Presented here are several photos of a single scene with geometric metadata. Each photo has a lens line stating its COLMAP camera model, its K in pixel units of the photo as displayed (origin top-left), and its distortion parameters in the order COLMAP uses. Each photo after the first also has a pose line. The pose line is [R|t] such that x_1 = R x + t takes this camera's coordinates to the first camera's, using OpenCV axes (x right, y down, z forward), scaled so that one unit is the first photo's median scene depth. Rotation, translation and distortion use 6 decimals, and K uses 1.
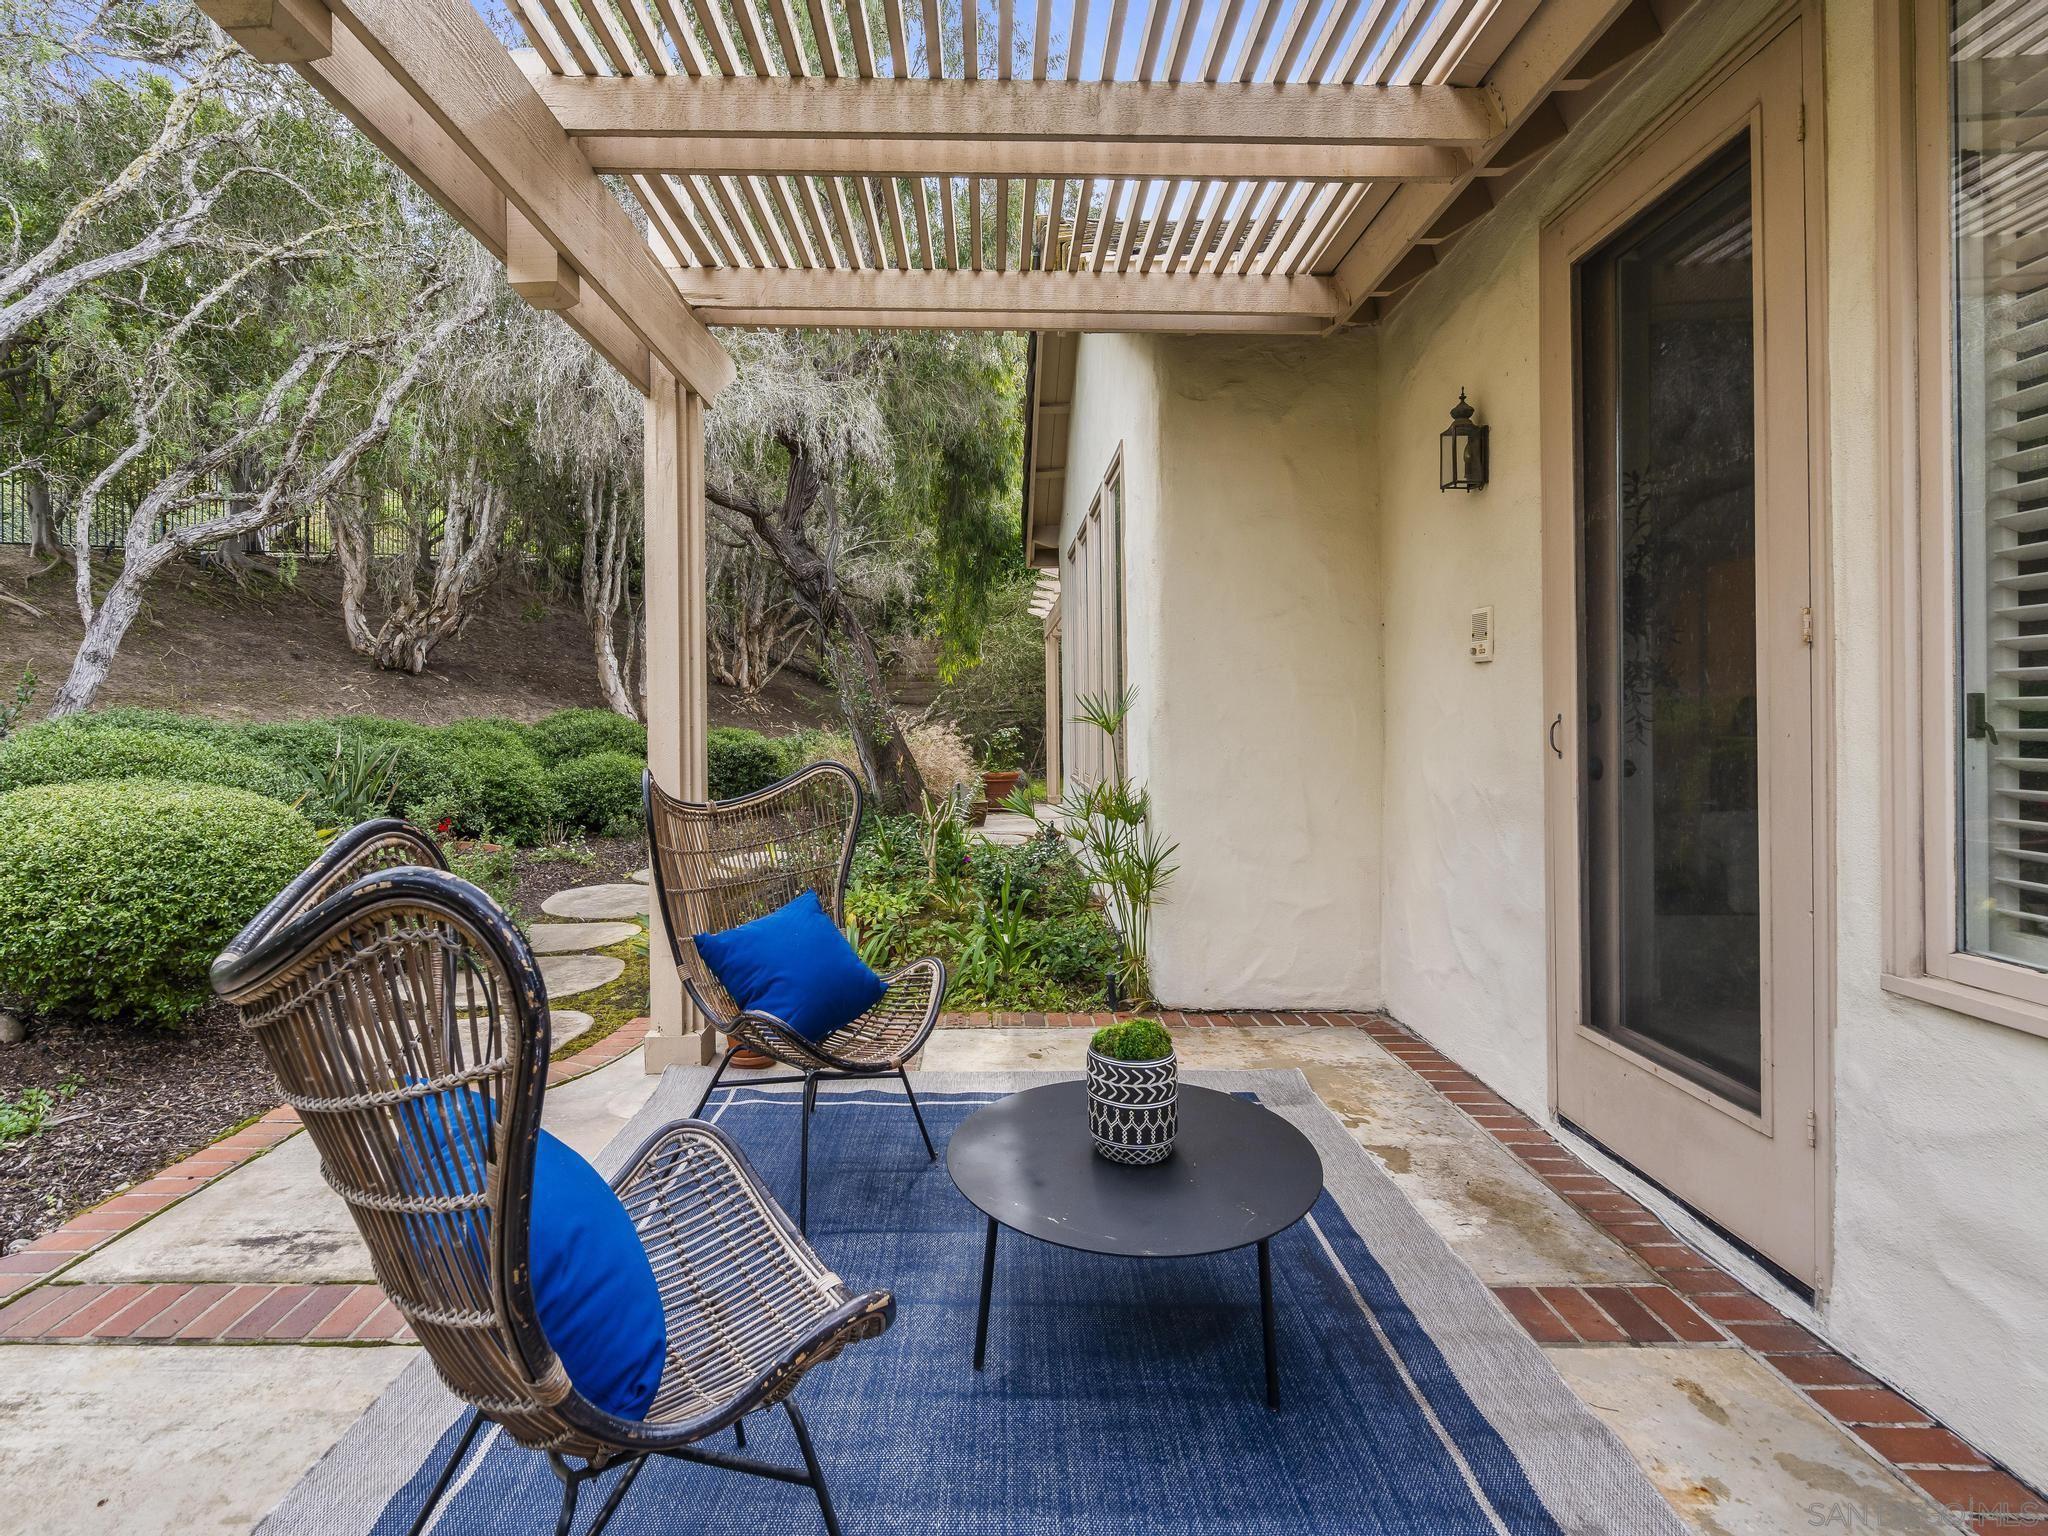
lens RADIAL K [[955.1, 0, 997.1], [0, 955.1, 713.7], [0, 0, 1]] dist [-0.011326, -0.000164]
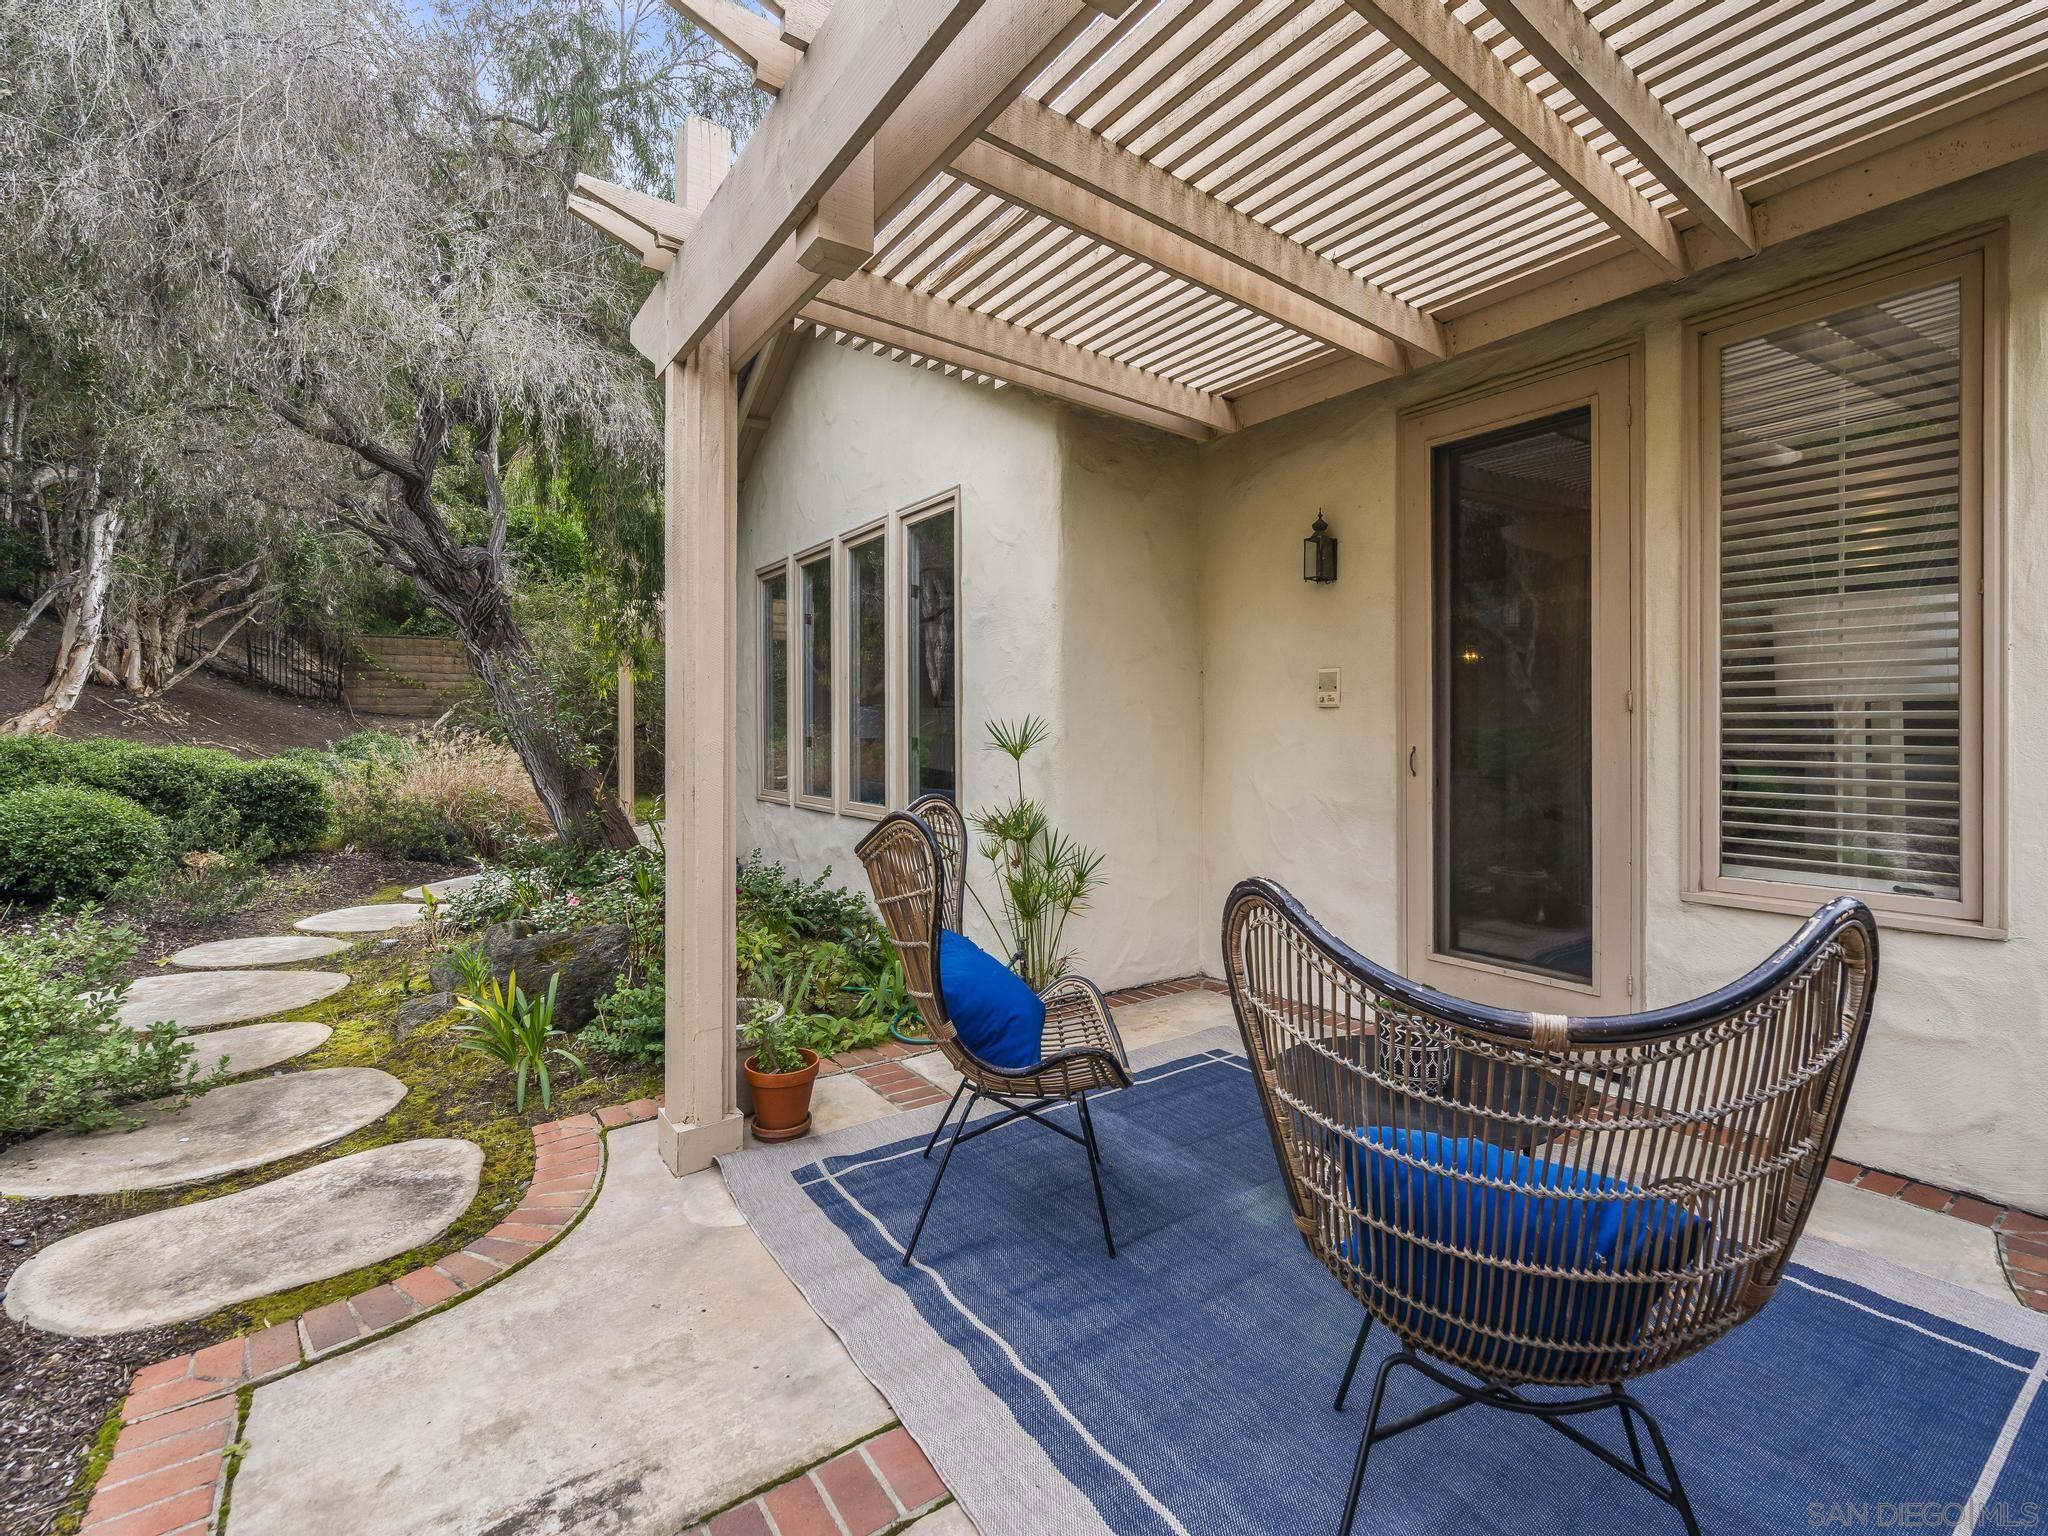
lens RADIAL K [[927.3, 0, 1019.6], [0, 927.3, 723.3], [0, 0, 1]] dist [-0.007454, 0.001529]
pose [[0.797199, 0.013819, 0.603558, -0.671011], [-0.011239, 0.999904, -0.008049, -0.014682], [-0.603612, -0.000367, 0.797278, 0.190361]]
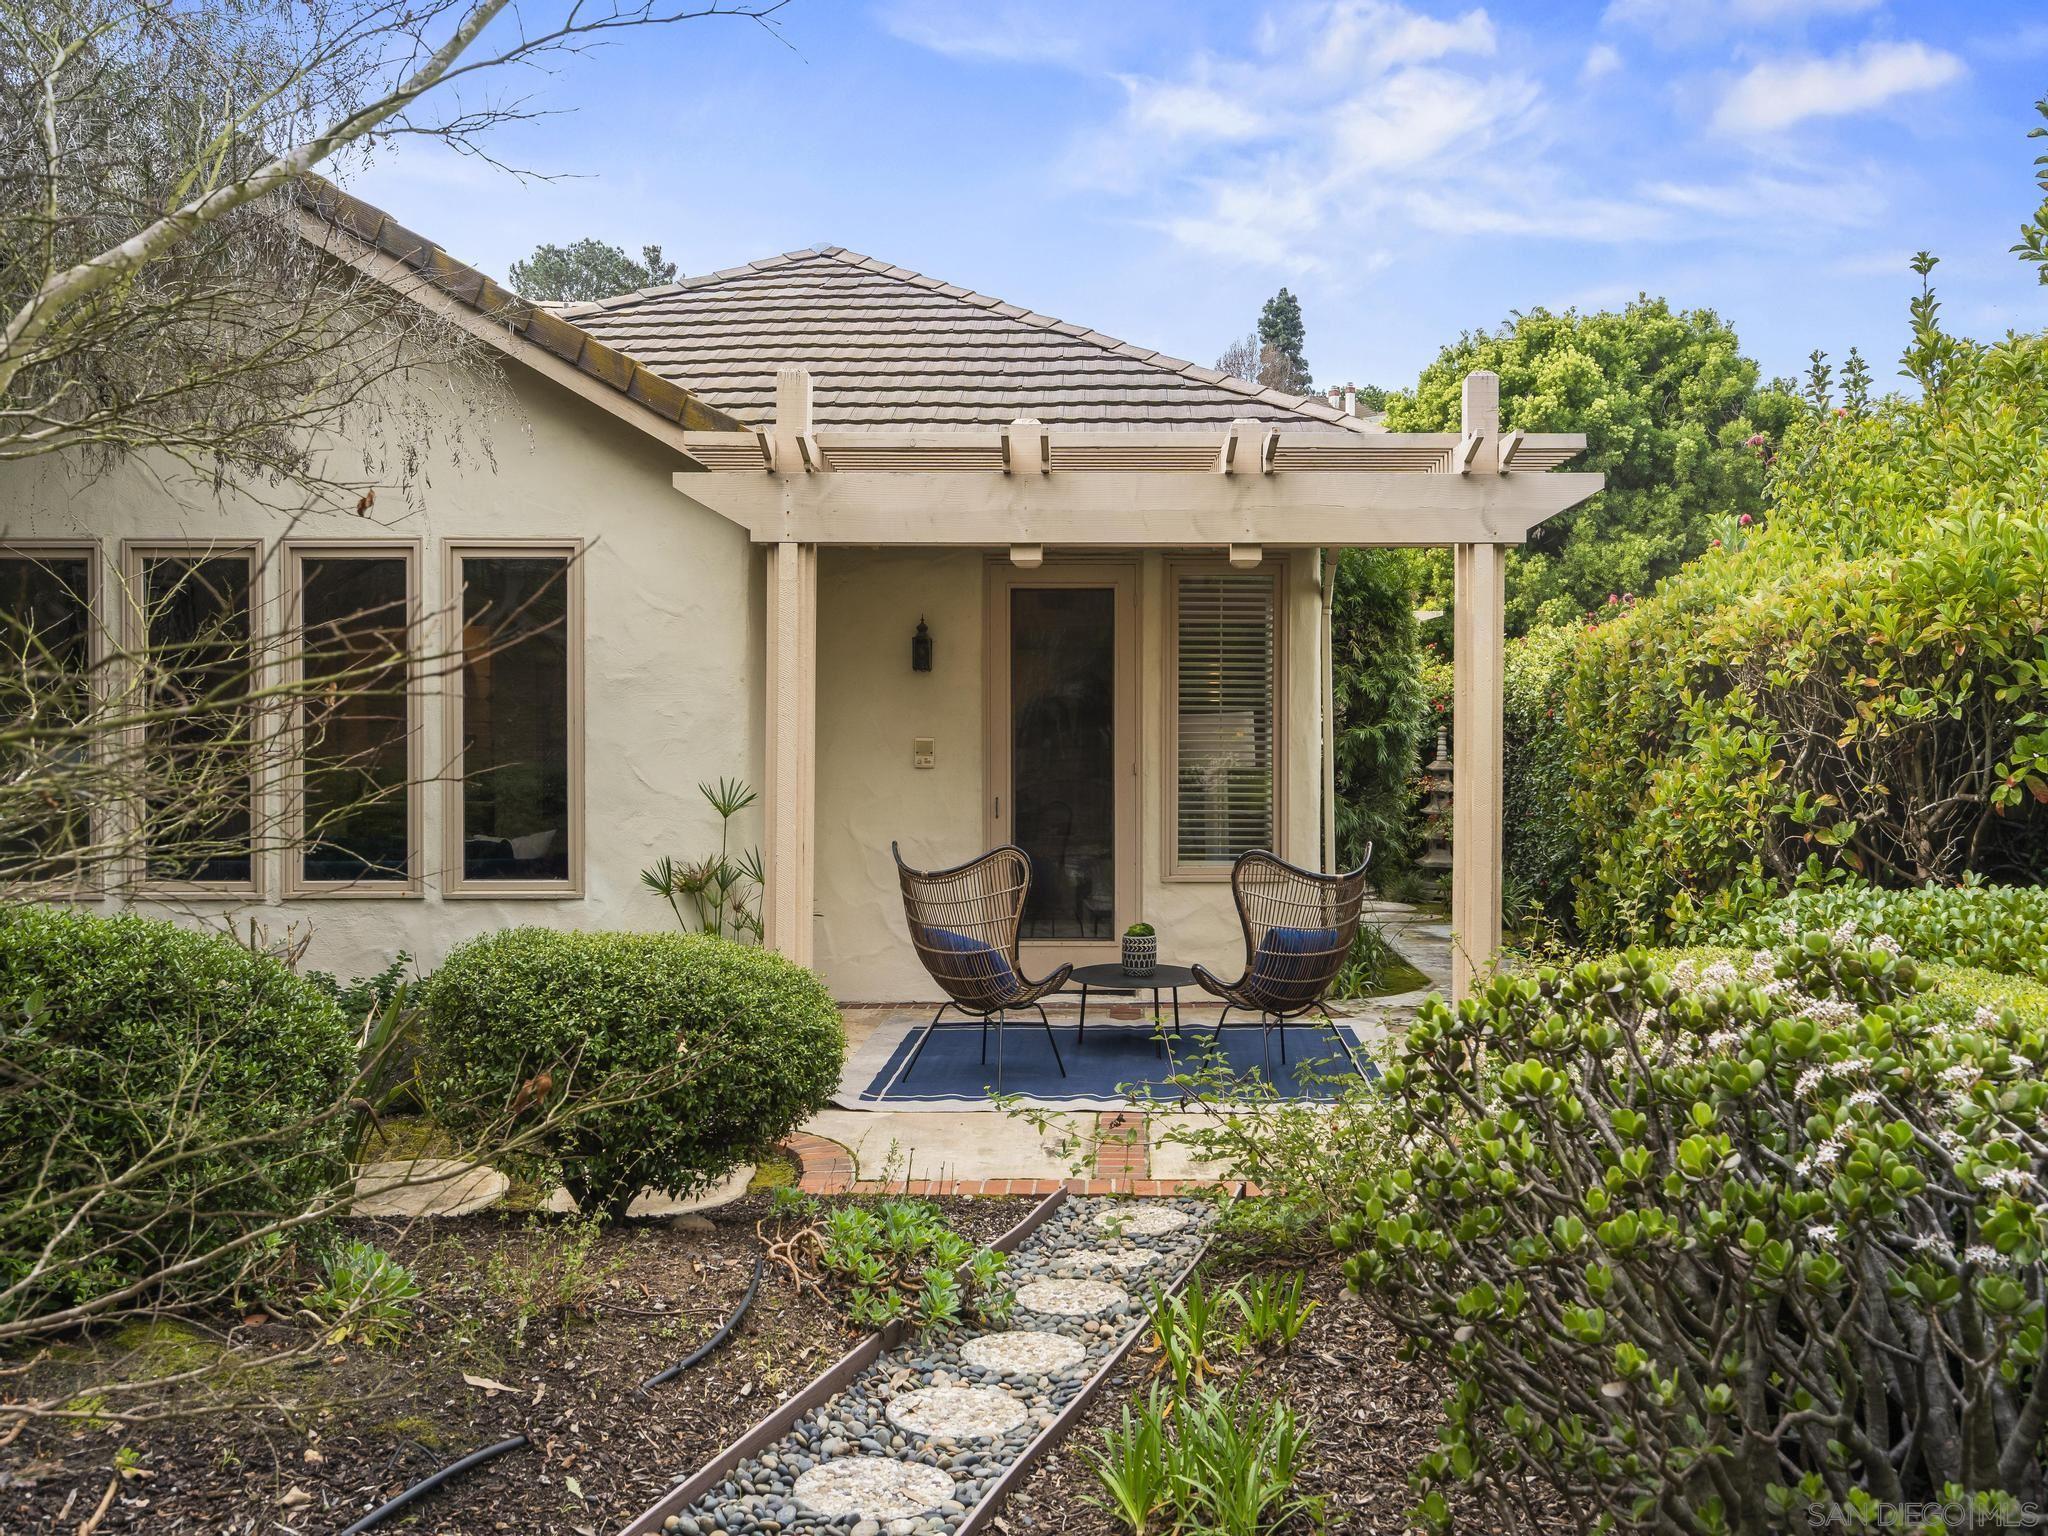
lens RADIAL K [[1670.7, 0, 1024.0], [0, 1670.7, 768.0], [0, 0, 1]] dist [0.000823, 0.000081]
pose [[0.019448, 0.000740, 0.999811, -2.658287], [-0.004212, 0.999991, -0.000659, -0.053260], [-0.999802, -0.004199, 0.019451, 0.748149]]
